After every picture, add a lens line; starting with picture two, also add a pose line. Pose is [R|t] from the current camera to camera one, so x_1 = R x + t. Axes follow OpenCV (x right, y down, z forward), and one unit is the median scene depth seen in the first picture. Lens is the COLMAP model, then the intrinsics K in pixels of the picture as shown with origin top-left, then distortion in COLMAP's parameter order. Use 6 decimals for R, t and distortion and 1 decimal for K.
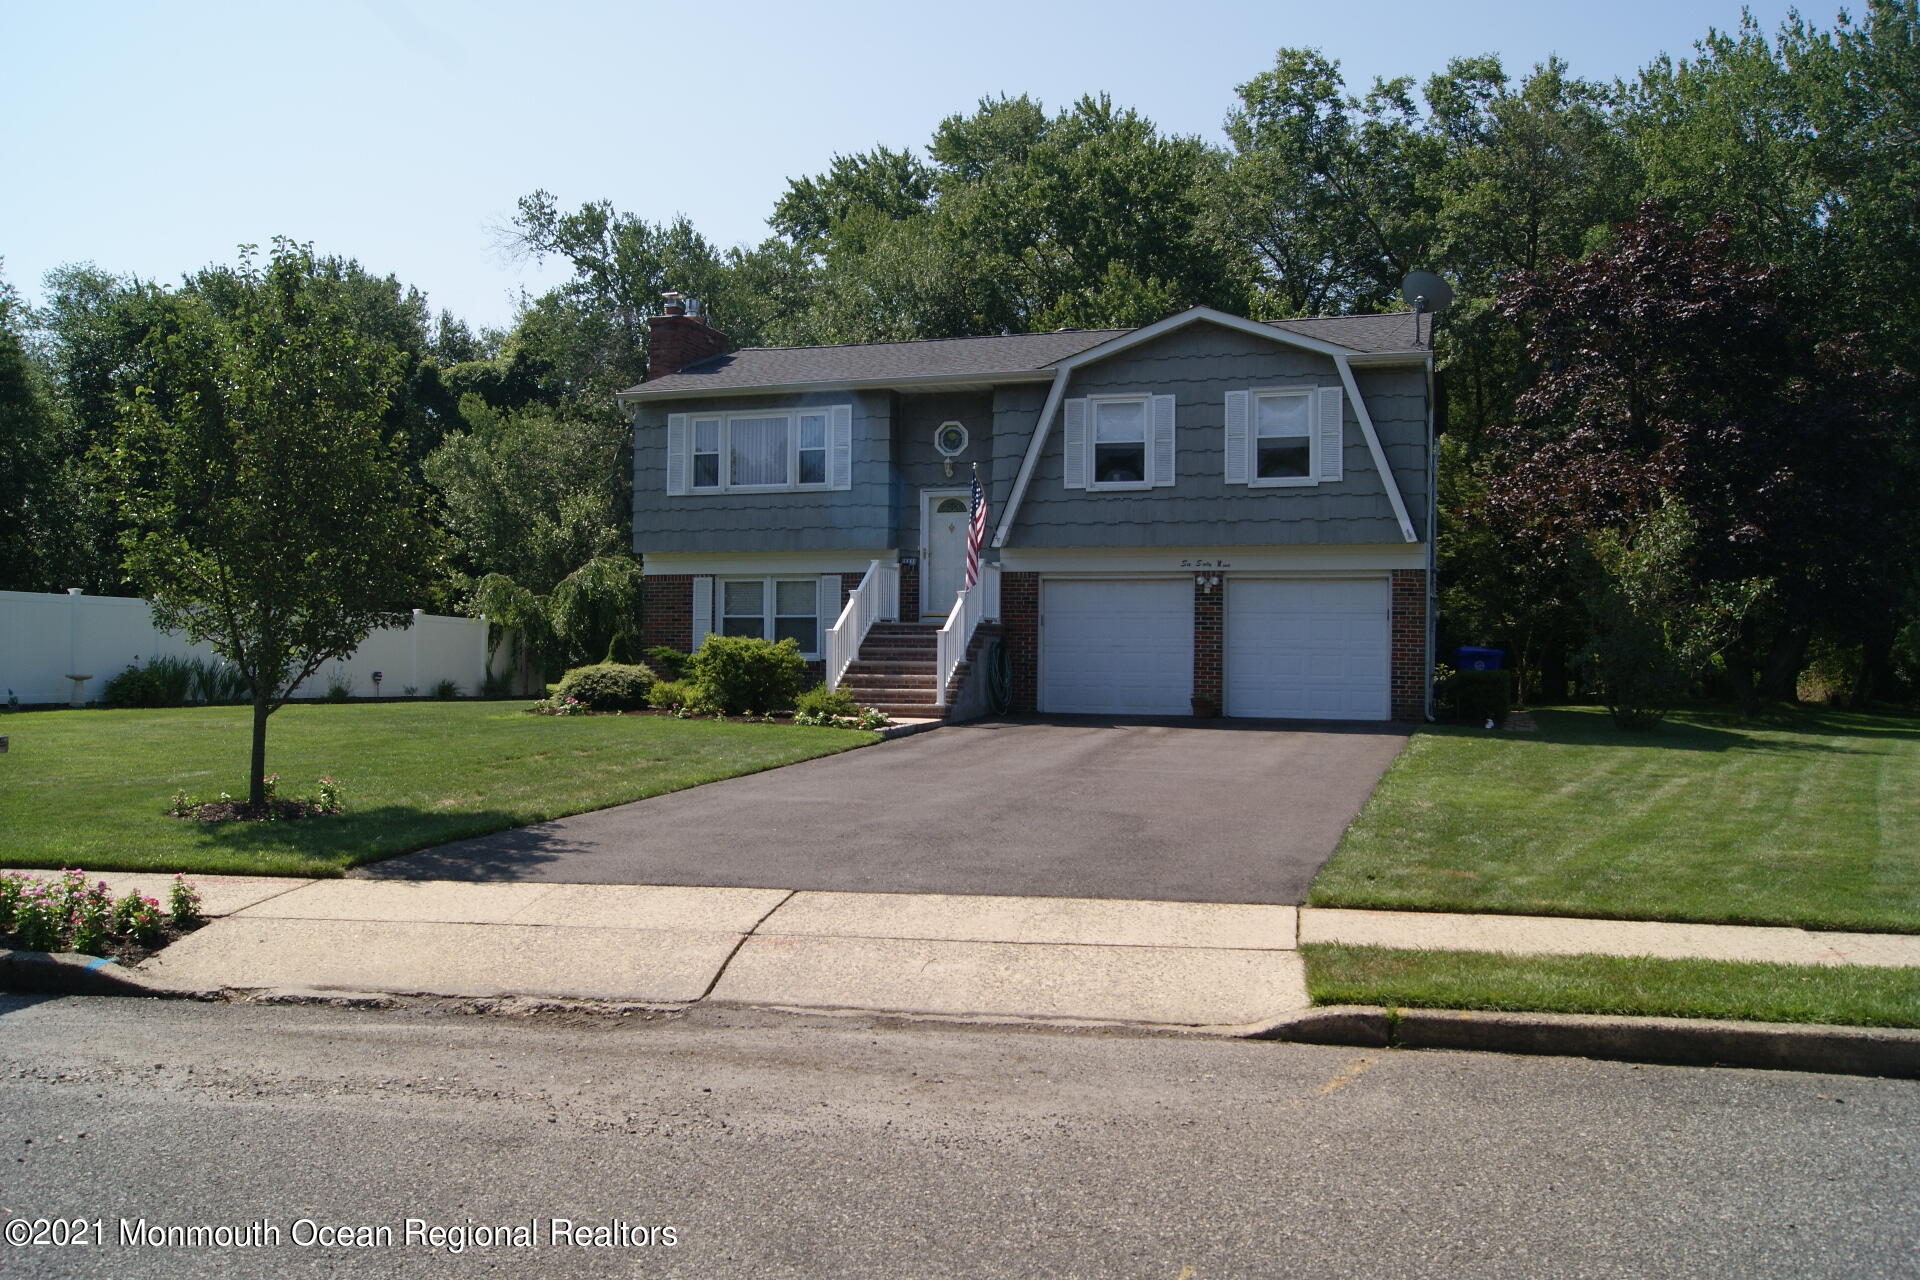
lens RADIAL K [[1527.0, 0, 952.7], [0, 1527.0, 648.0], [0, 0, 1]] dist [-0.082647, 0.013974]
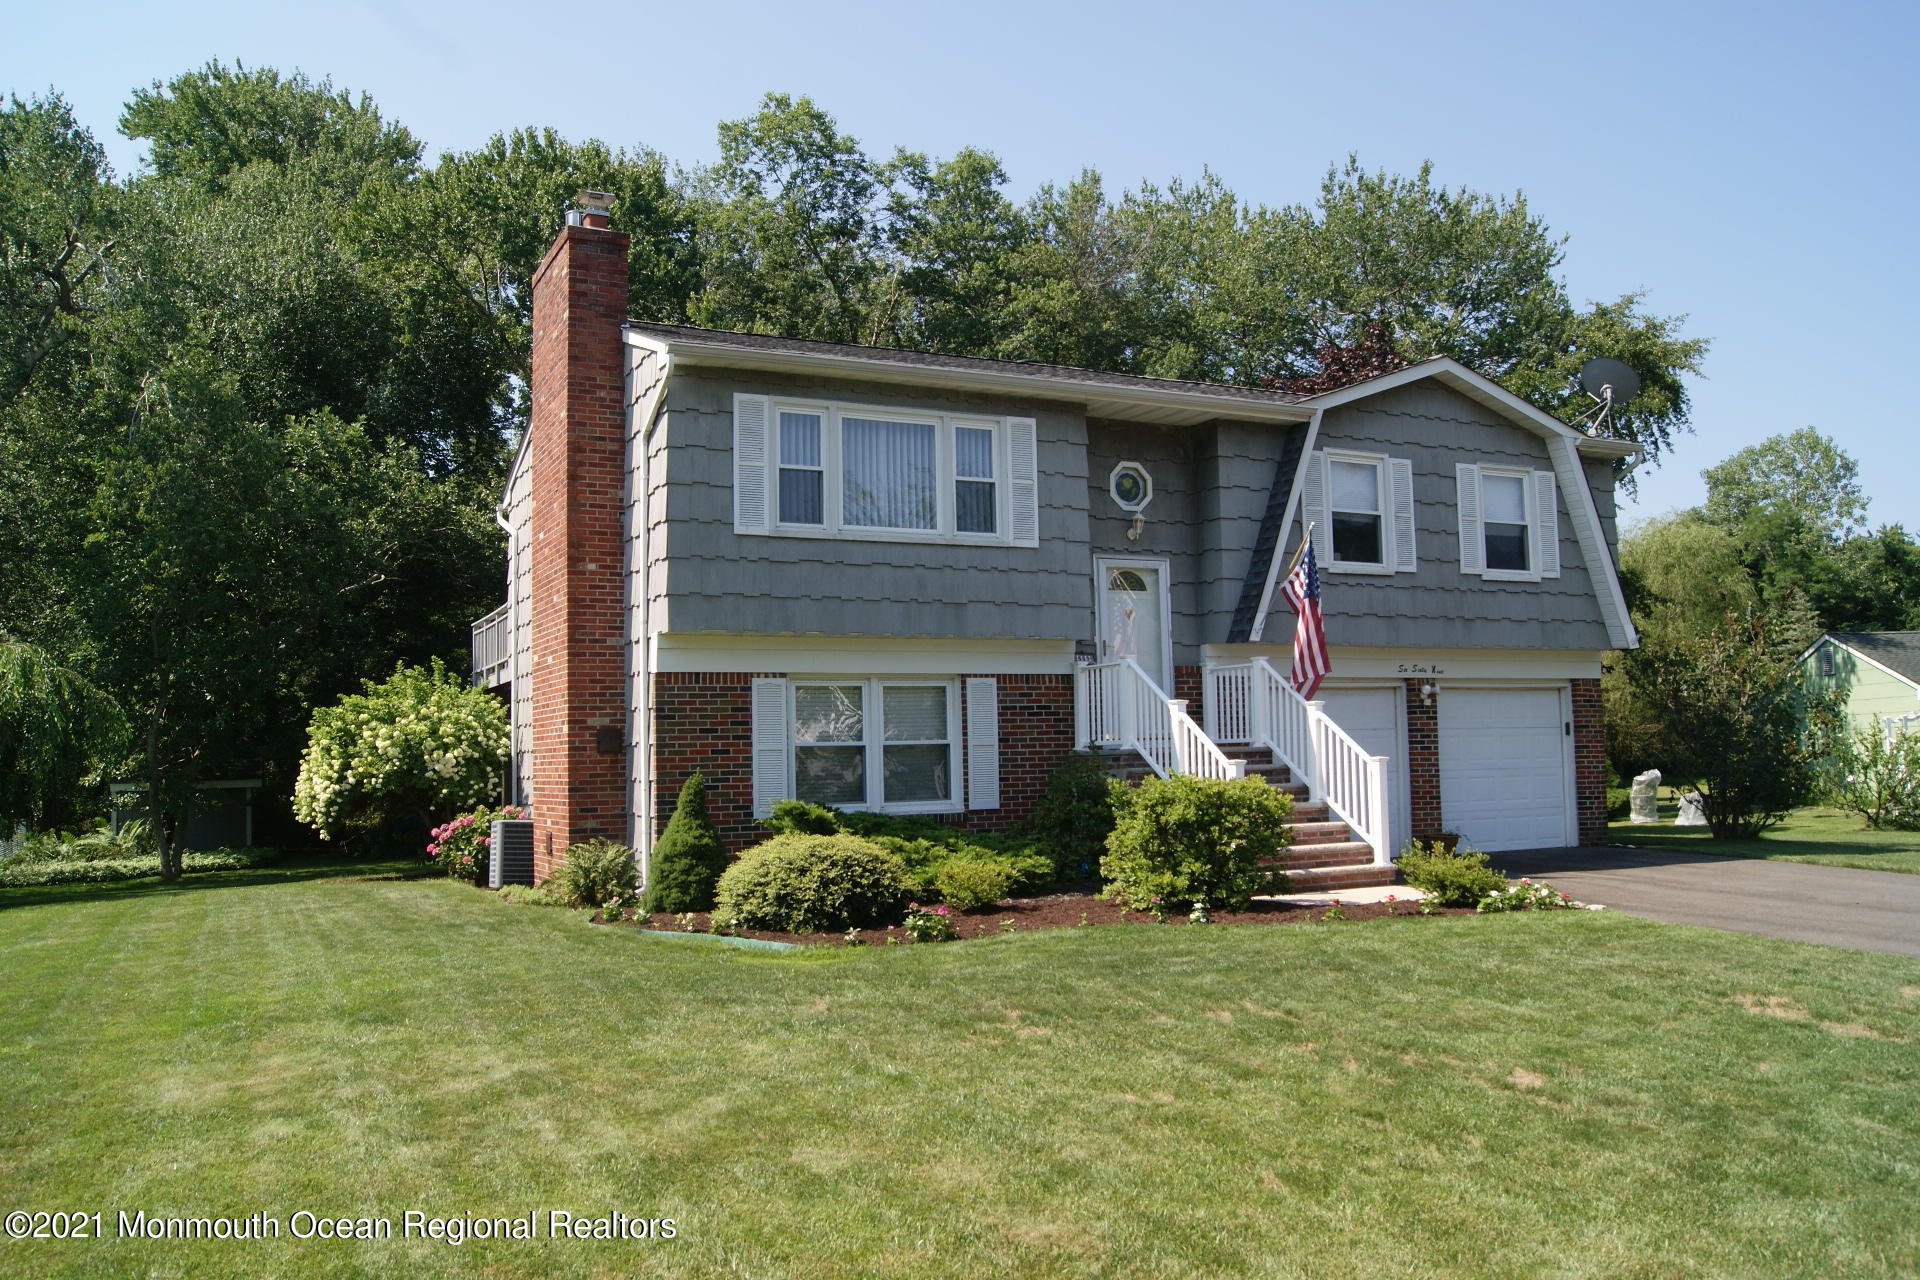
lens RADIAL K [[1527.0, 0, 946.7], [0, 1527.0, 649.8], [0, 0, 1]] dist [-0.082647, 0.013974]
pose [[0.715070, 0.028492, 0.698472, -0.557372], [0.027740, 0.997226, -0.069078, -0.015889], [-0.698502, 0.068771, 0.712296, 0.569987]]
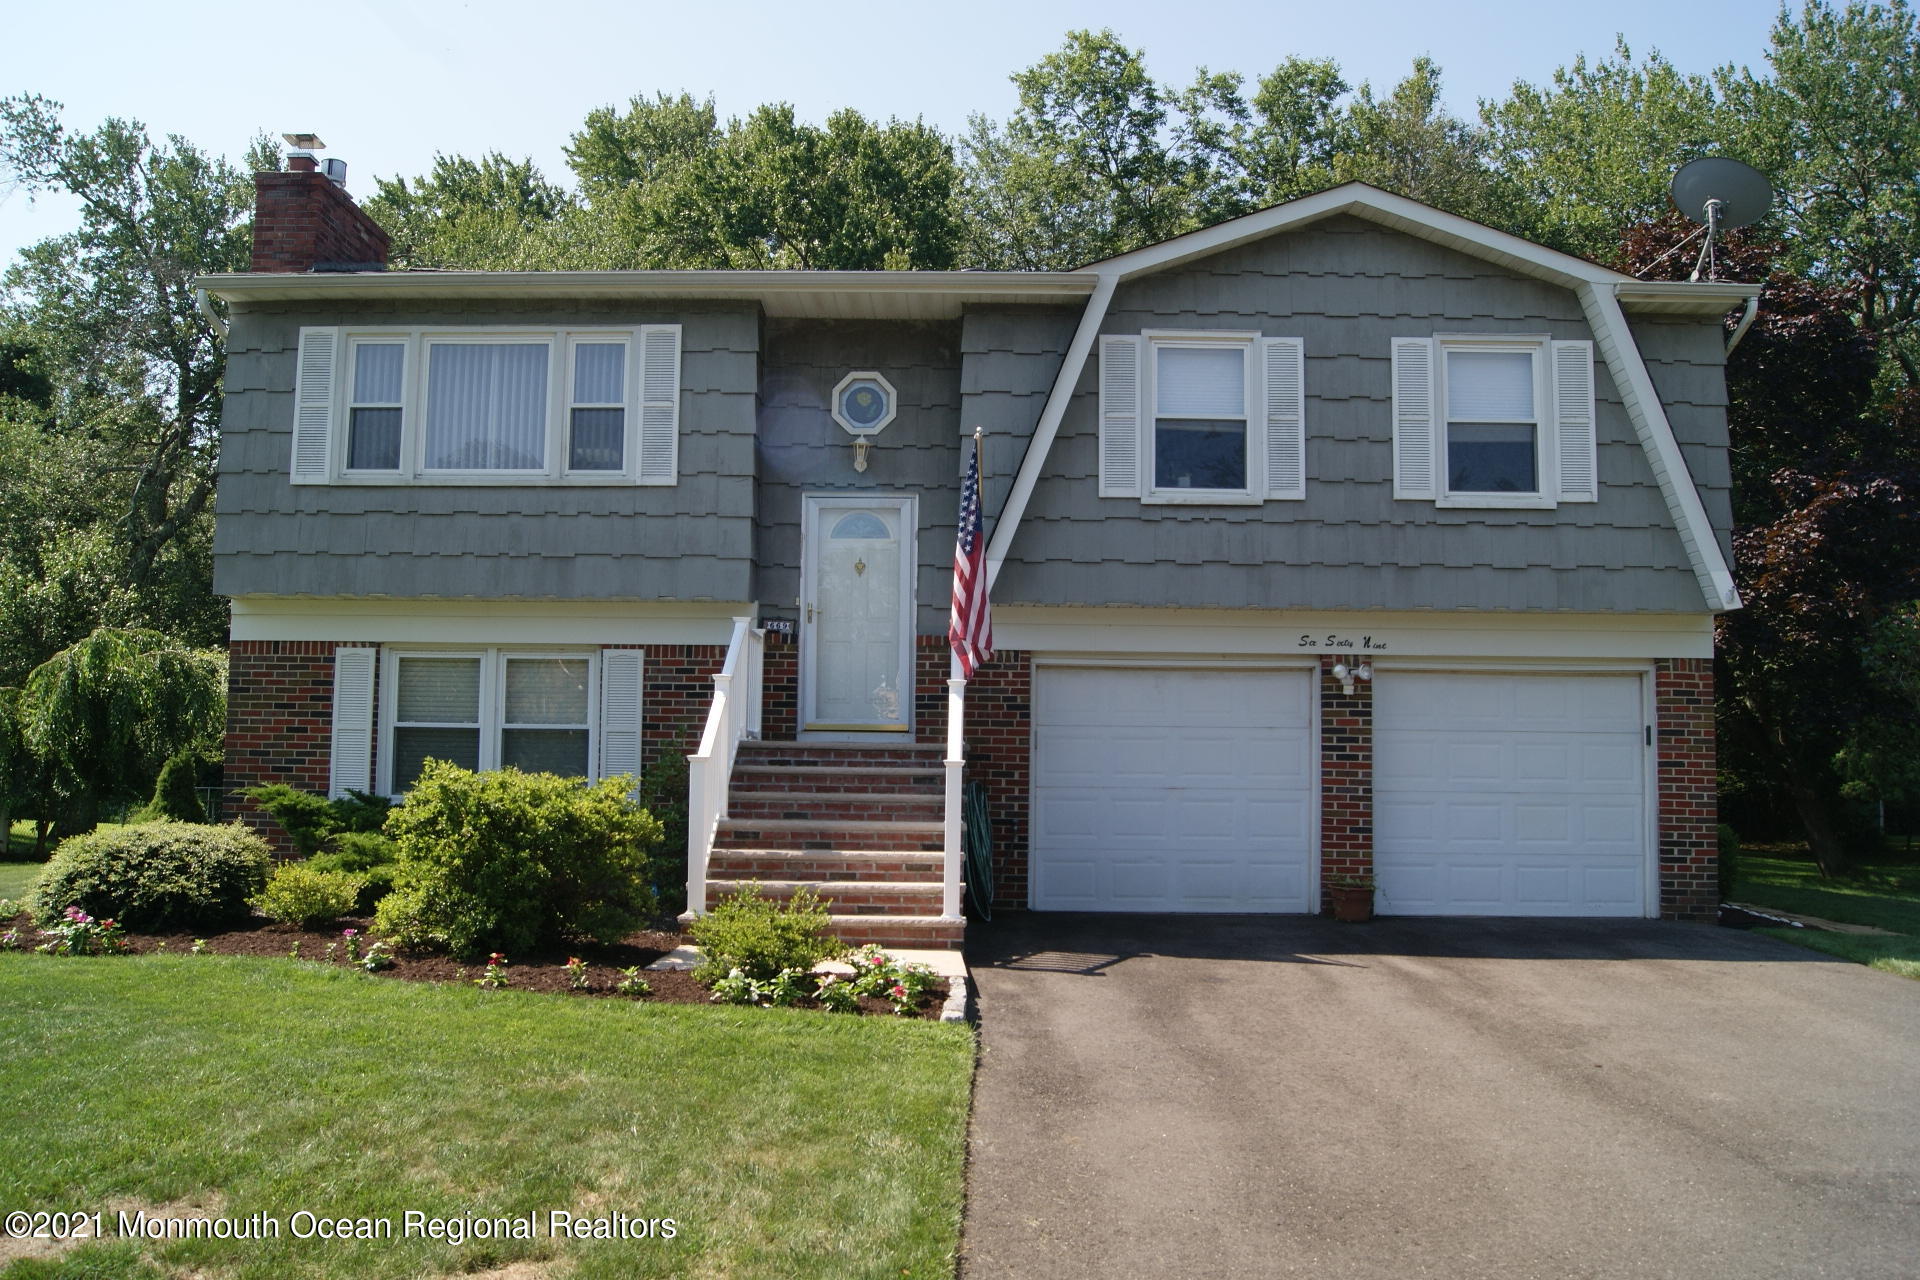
lens RADIAL K [[1527.0, 0, 943.4], [0, 1527.0, 647.4], [0, 0, 1]] dist [-0.082647, 0.013974]
pose [[0.954928, 0.029167, 0.295402, -0.133064], [-0.005751, 0.996792, -0.079828, -0.007563], [-0.296782, 0.074532, 0.952032, 0.487439]]
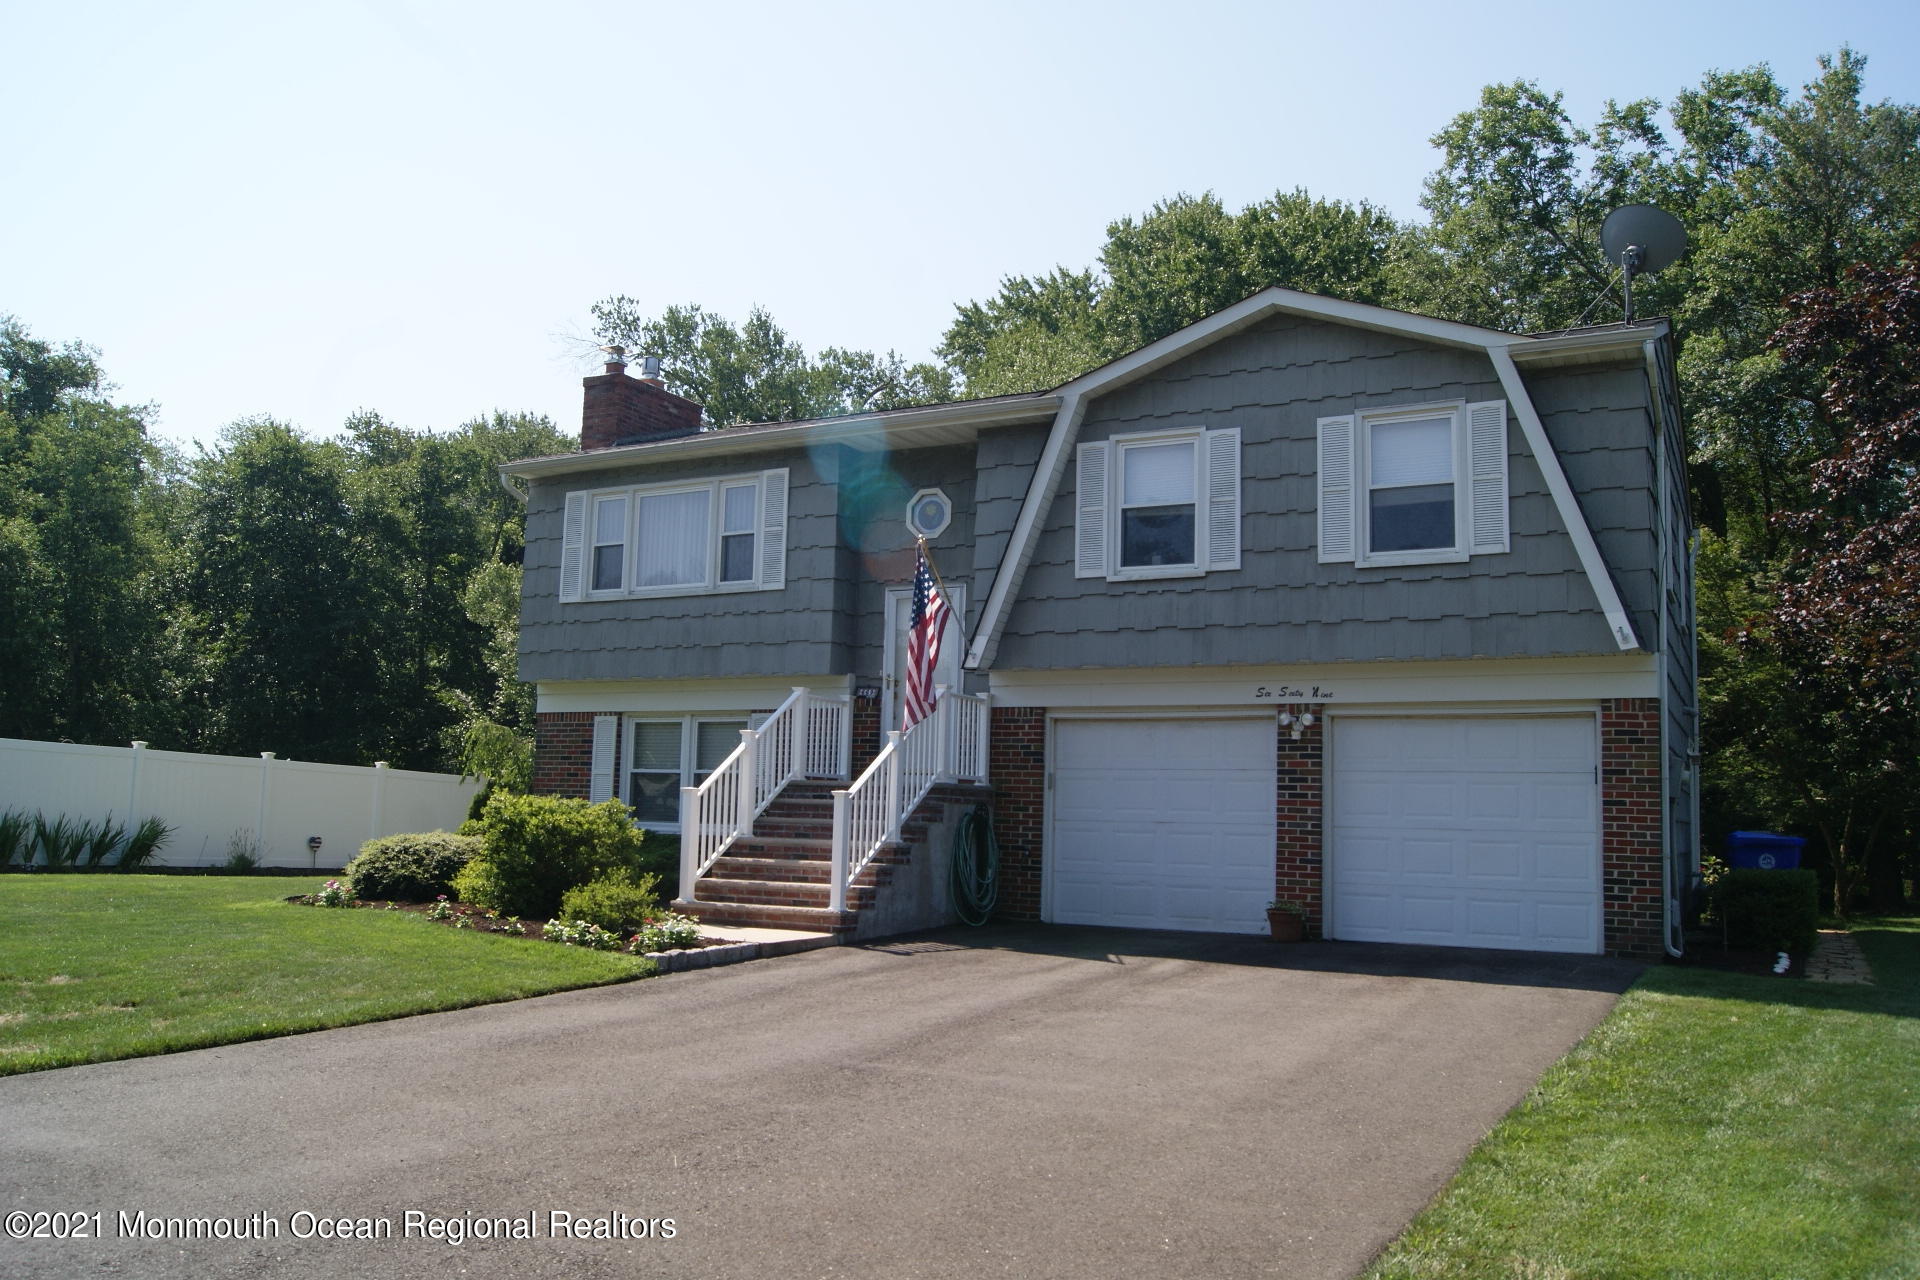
lens RADIAL K [[1527.0, 0, 943.9], [0, 1527.0, 648.1], [0, 0, 1]] dist [-0.082647, 0.013974]
pose [[0.983764, -0.001657, -0.179458, 0.130281], [-0.019112, 0.993304, -0.113939, 0.000600], [0.178445, 0.115519, 0.977145, 0.342818]]
